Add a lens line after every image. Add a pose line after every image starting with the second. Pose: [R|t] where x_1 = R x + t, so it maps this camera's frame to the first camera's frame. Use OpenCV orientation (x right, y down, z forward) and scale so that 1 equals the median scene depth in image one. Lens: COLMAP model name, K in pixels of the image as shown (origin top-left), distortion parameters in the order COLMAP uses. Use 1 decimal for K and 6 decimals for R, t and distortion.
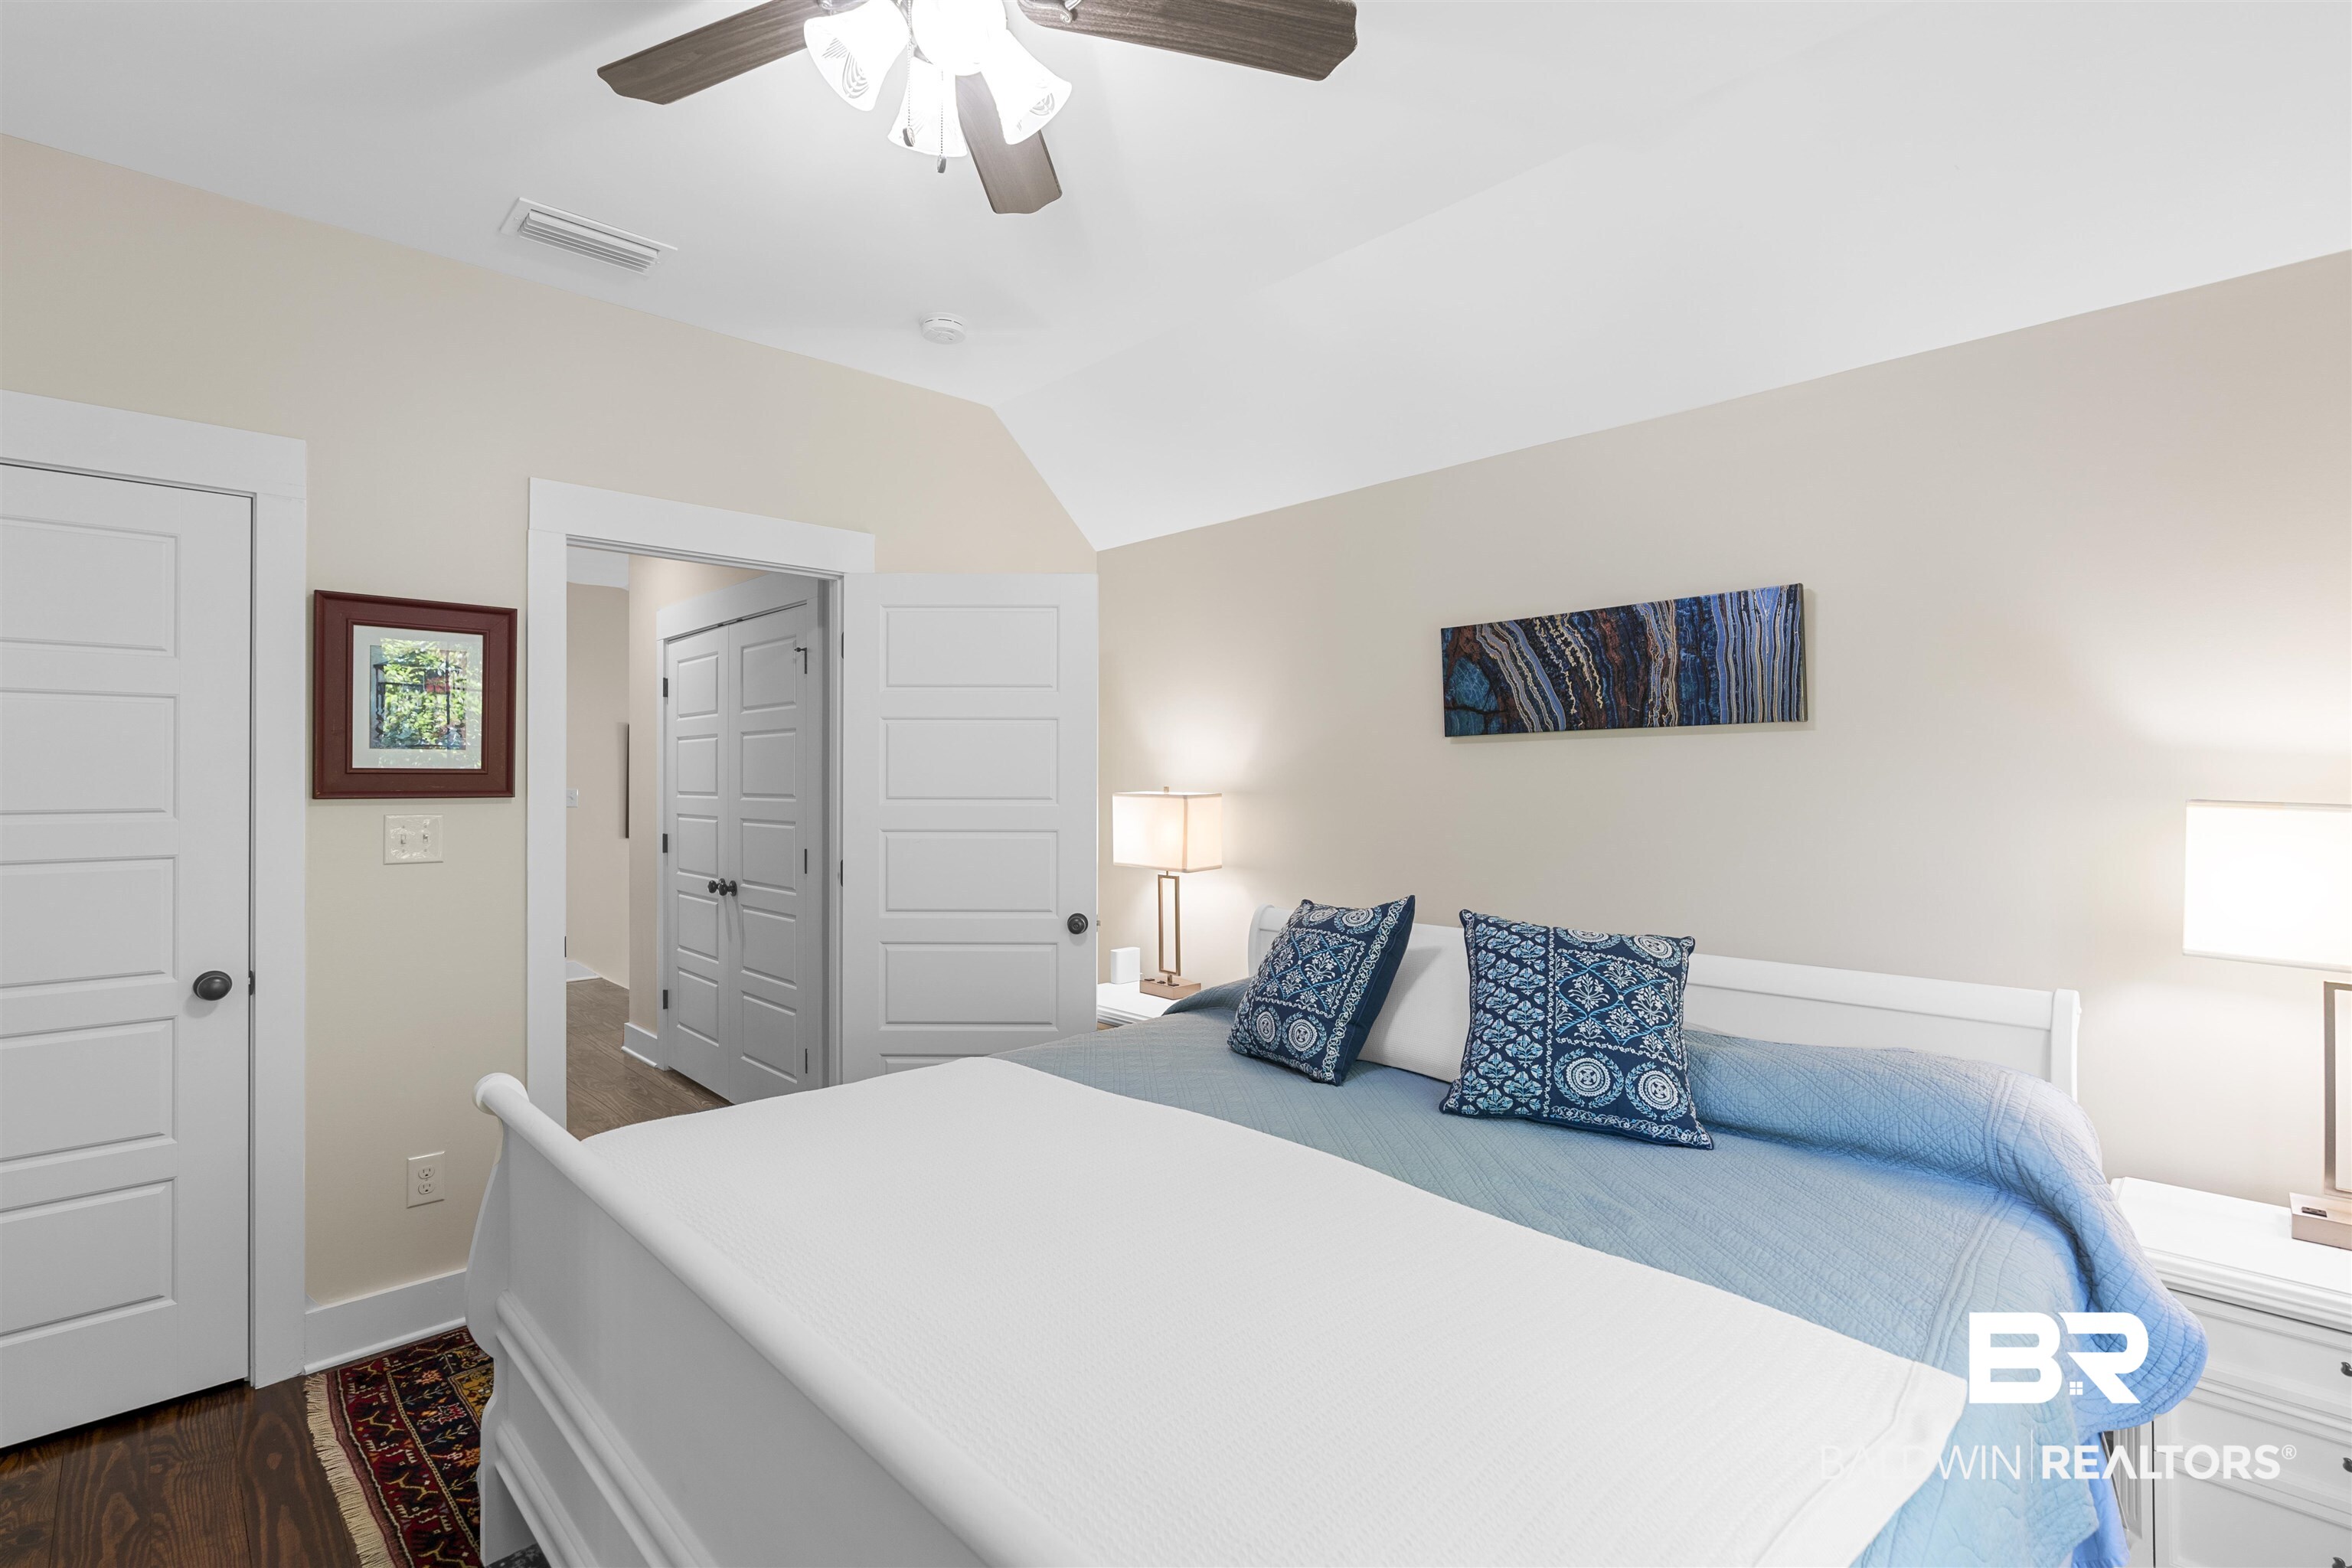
lens RADIAL K [[1065.3, 0, 1183.0], [0, 1065.3, 771.1], [0, 0, 1]] dist [-0.010478, 0.003022]
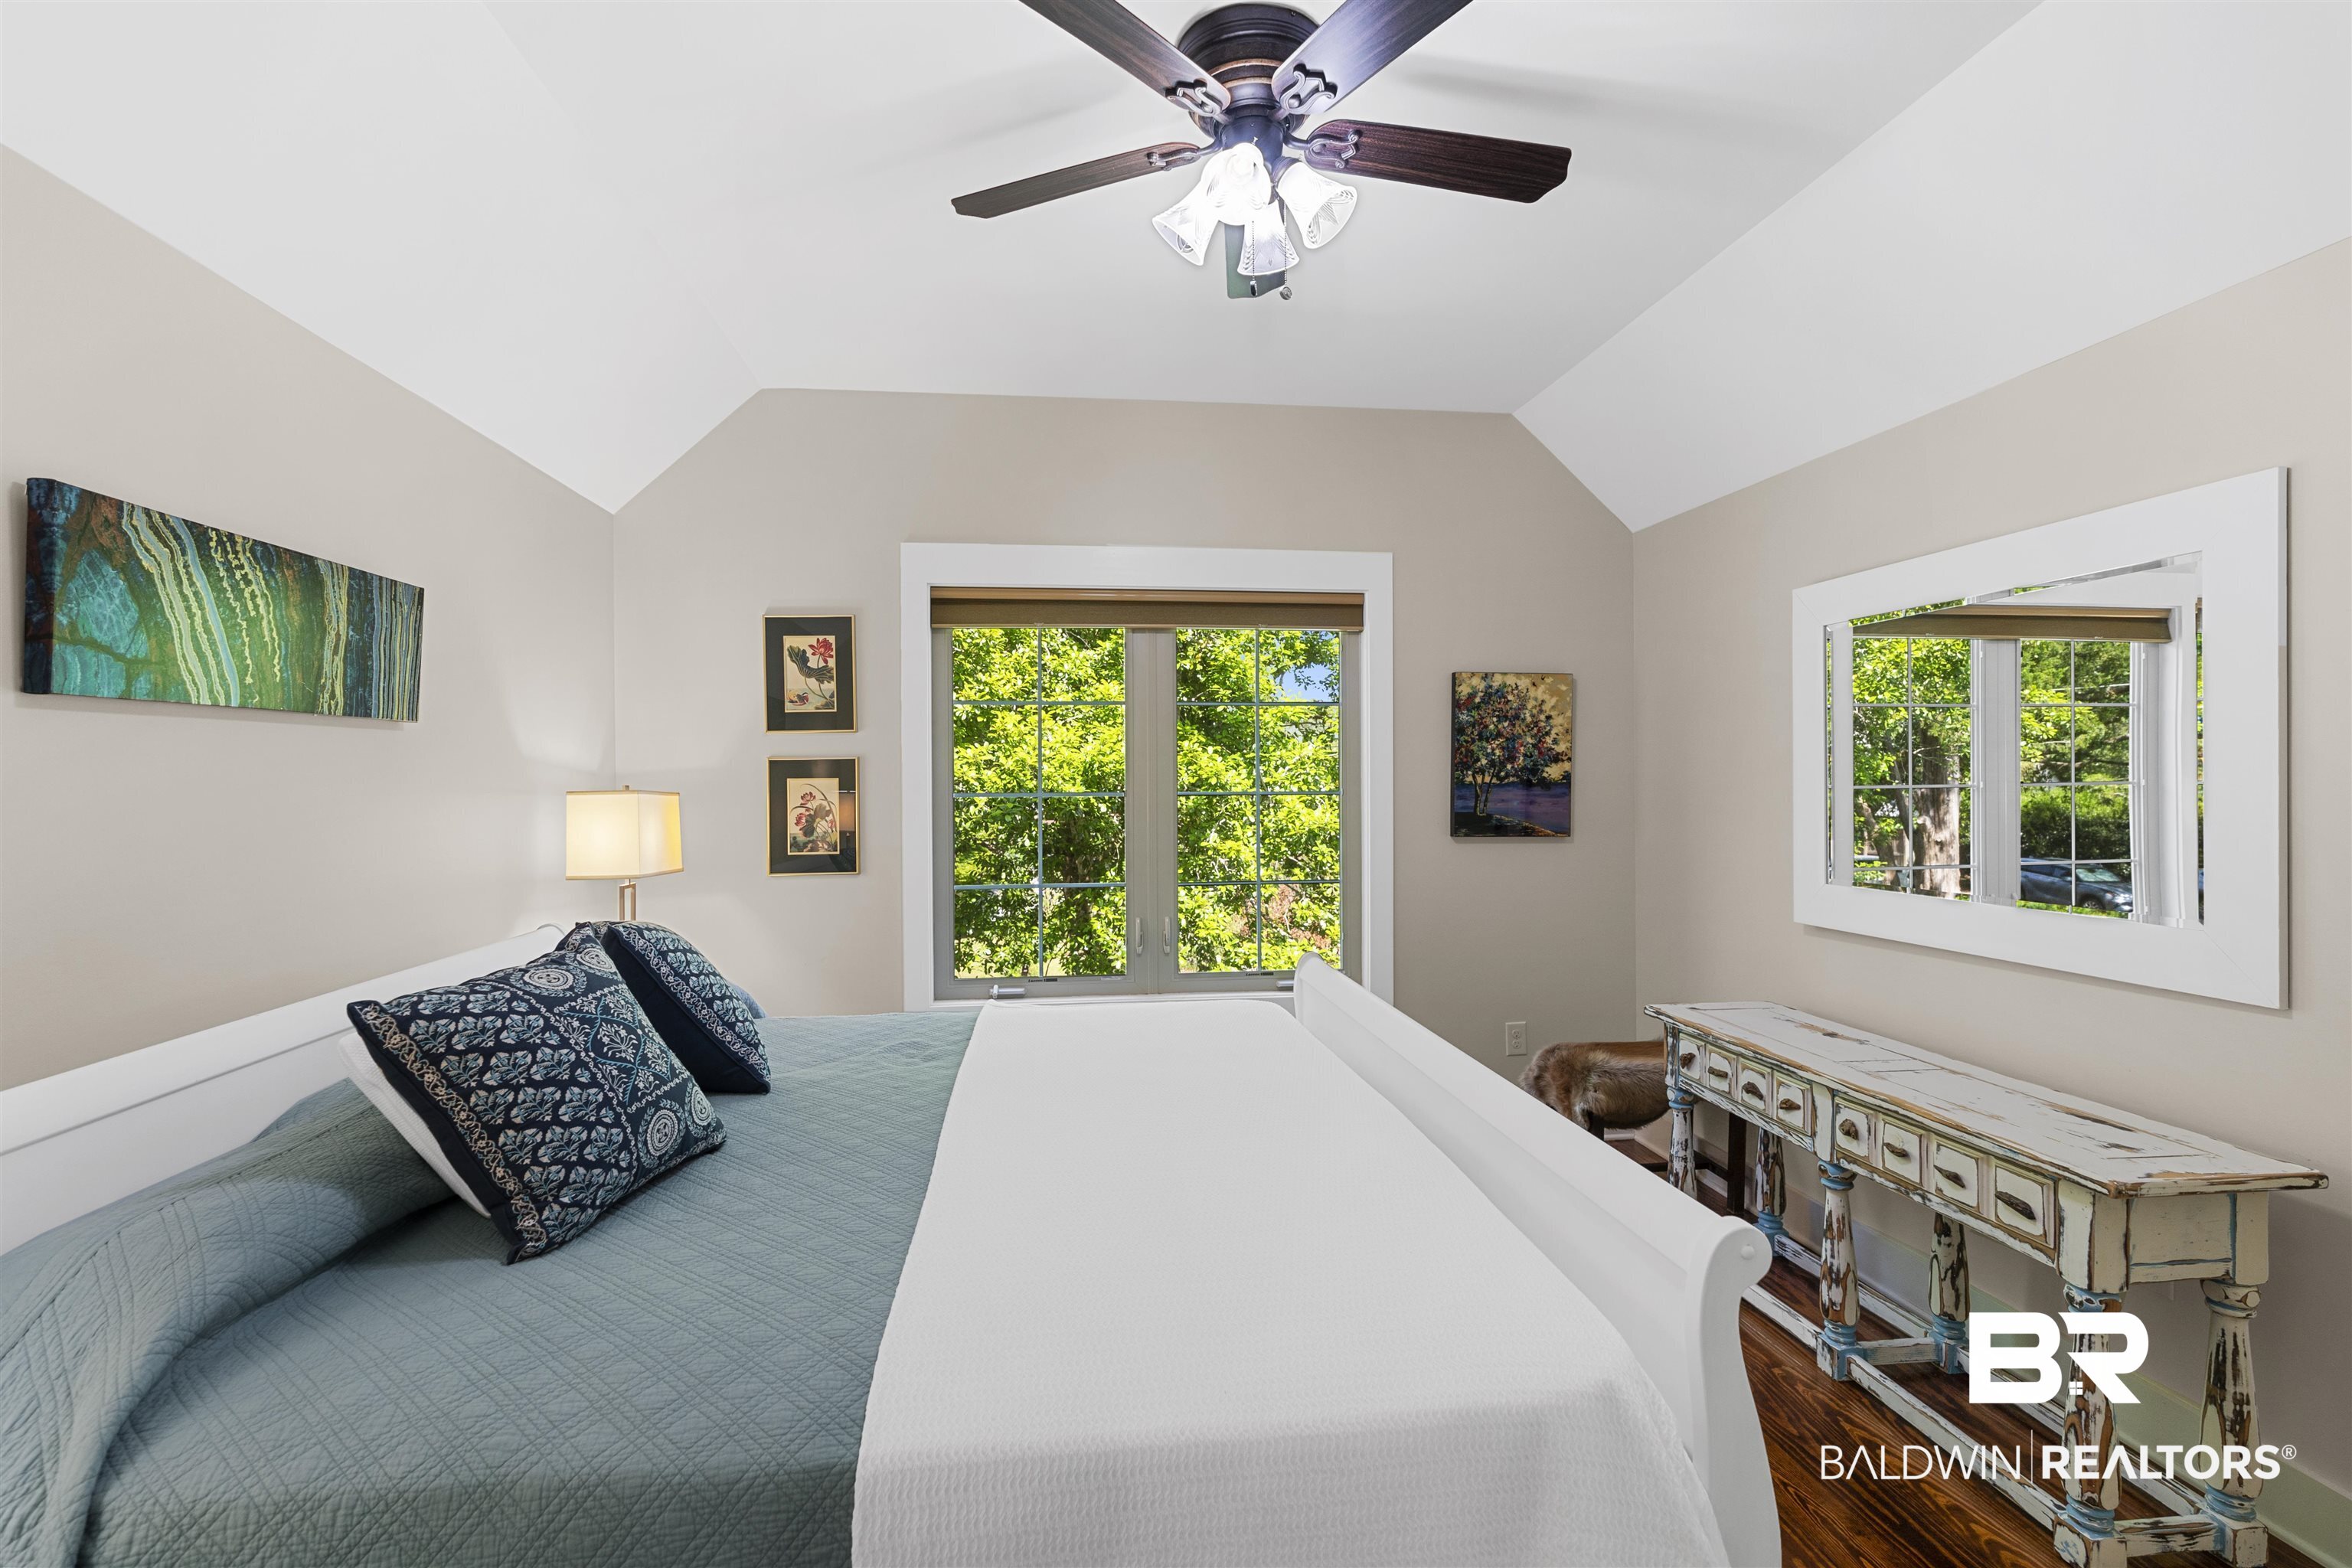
lens RADIAL K [[1065.3, 0, 1177.8], [0, 1065.3, 783.4], [0, 0, 1]] dist [-0.010478, 0.003022]
pose [[-0.788834, 0.005063, 0.614586, -0.529171], [0.003515, 0.999987, -0.003726, 0.015310], [-0.614597, -0.000778, -0.788841, 1.163168]]
